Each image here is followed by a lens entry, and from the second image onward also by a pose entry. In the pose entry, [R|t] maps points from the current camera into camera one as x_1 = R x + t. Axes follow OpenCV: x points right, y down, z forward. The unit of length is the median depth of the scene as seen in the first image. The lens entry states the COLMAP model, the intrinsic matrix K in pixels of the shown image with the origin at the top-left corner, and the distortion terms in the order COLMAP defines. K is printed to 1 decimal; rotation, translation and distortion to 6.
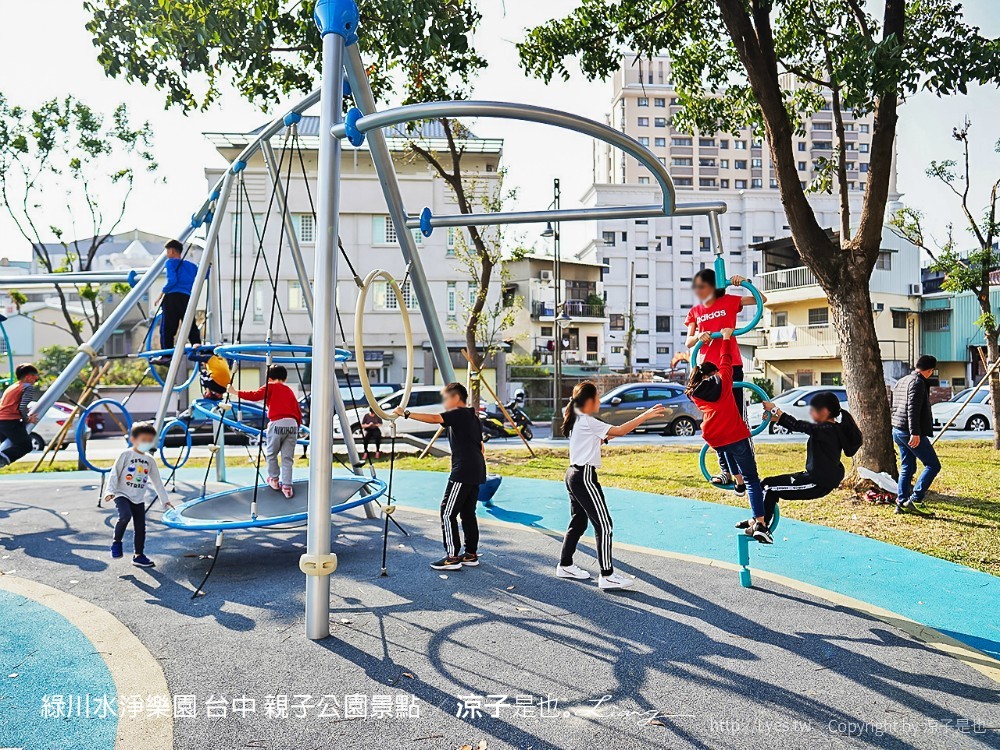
lens RADIAL K [[743.3, 0, 497.0], [0, 743.3, 370.5], [0, 0, 1]] dist [-0.067512, 0.082799]
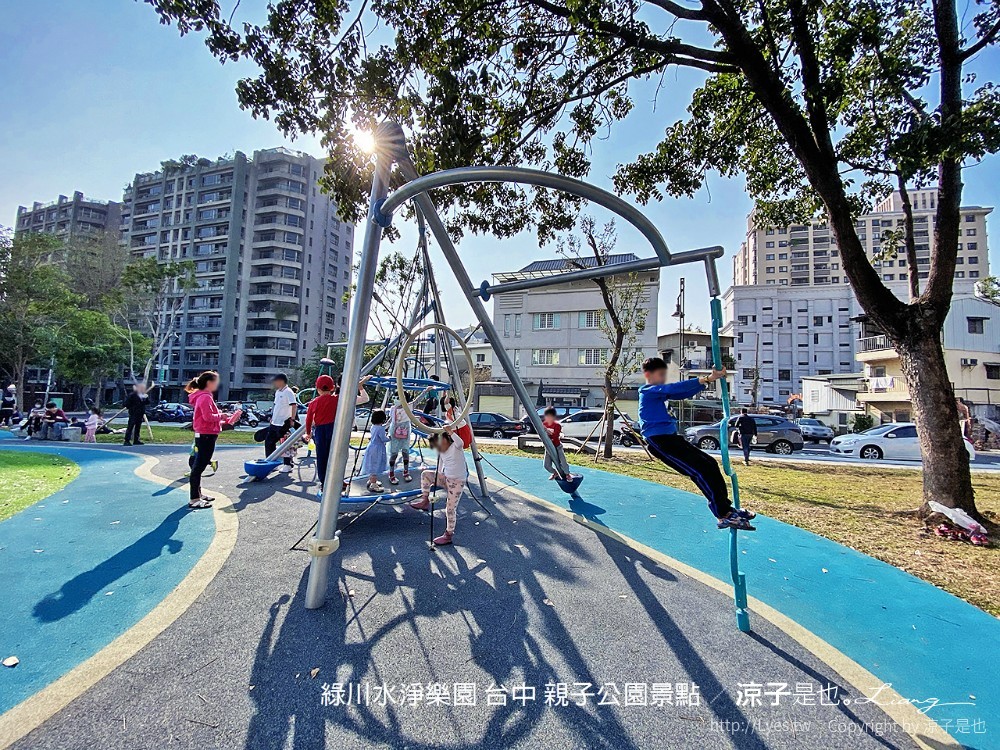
lens RADIAL K [[402.9, 0, 497.6], [0, 402.9, 374.7], [0, 0, 1]] dist [0.001507, -0.013605]
pose [[0.917429, 0.010093, -0.397772, 0.058767], [-0.034047, 0.998003, -0.053204, -0.001110], [0.396440, 0.062353, 0.915941, 0.086551]]
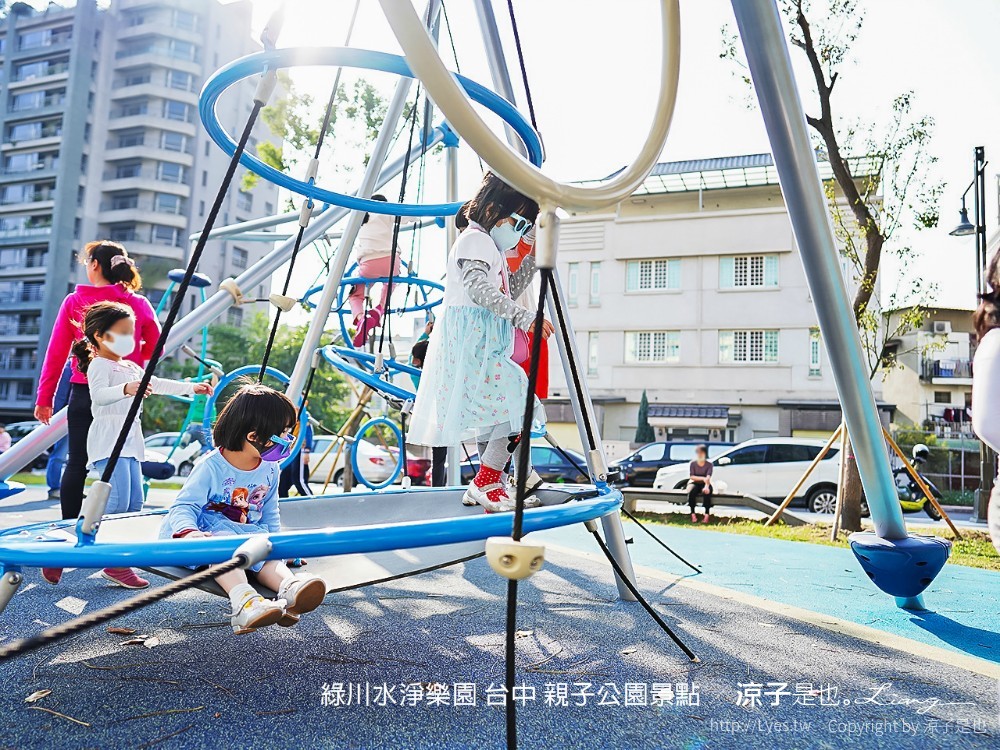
lens RADIAL K [[743.3, 0, 497.0], [0, 743.3, 370.5], [0, 0, 1]] dist [-0.067512, 0.082799]
pose [[0.892932, -0.000263, -0.450191, -0.013293], [-0.047384, 0.994390, -0.094565, 0.035554], [0.447690, 0.105772, 0.887911, 0.184842]]
